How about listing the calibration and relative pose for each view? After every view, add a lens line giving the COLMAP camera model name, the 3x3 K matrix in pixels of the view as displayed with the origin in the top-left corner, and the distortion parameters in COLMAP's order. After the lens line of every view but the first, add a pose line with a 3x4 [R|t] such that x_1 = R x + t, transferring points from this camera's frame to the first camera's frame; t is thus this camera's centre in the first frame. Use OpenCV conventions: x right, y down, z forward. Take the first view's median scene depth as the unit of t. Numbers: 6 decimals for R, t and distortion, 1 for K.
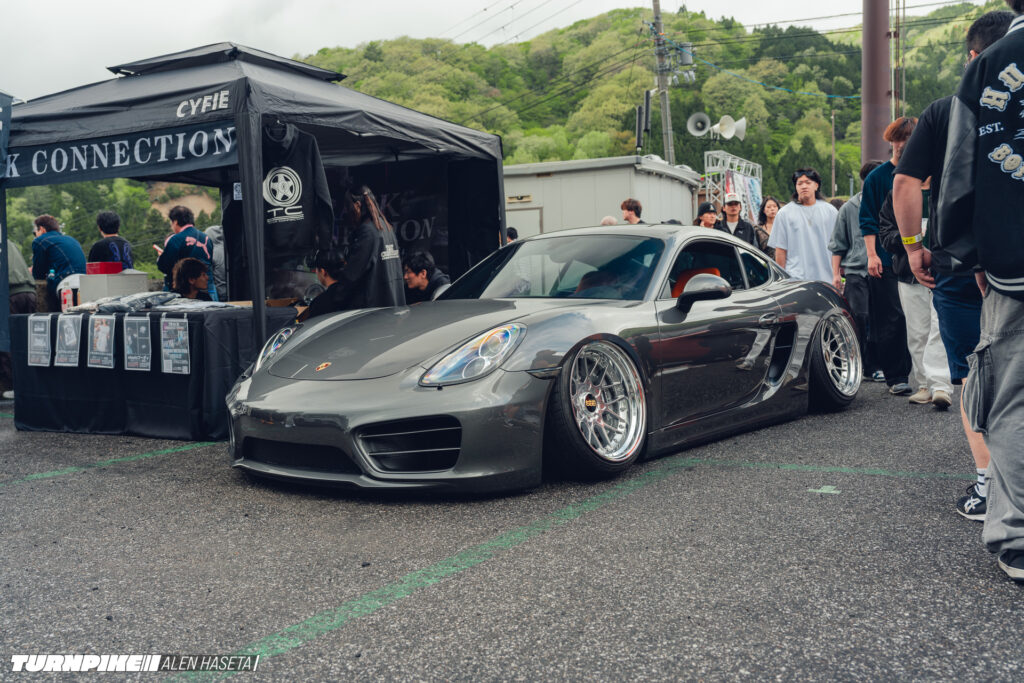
lens RADIAL K [[1058.1, 0, 512.0], [0, 1058.1, 341.5], [0, 0, 1]] dist [0.005130, 0.004835]
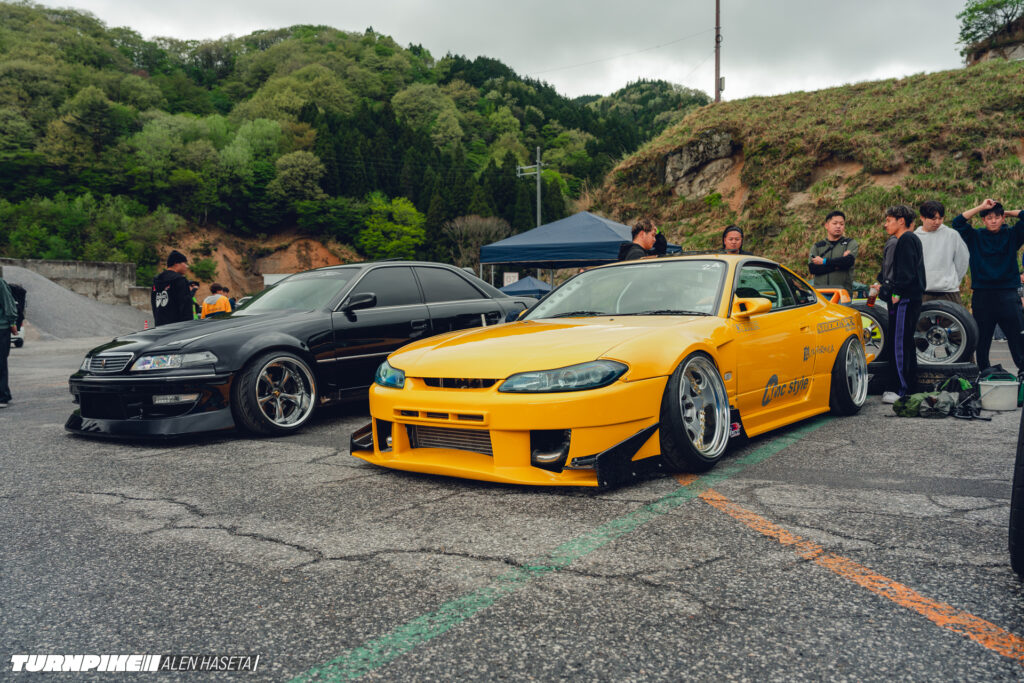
lens RADIAL K [[818.8, 0, 512.0], [0, 818.8, 341.5], [0, 0, 1]] dist [0.004120, -0.004405]
pose [[0.941617, 0.016850, 0.336263, 0.043234], [-0.007017, 0.999512, -0.030434, -0.010469], [-0.336612, 0.026298, 0.941276, 0.303375]]
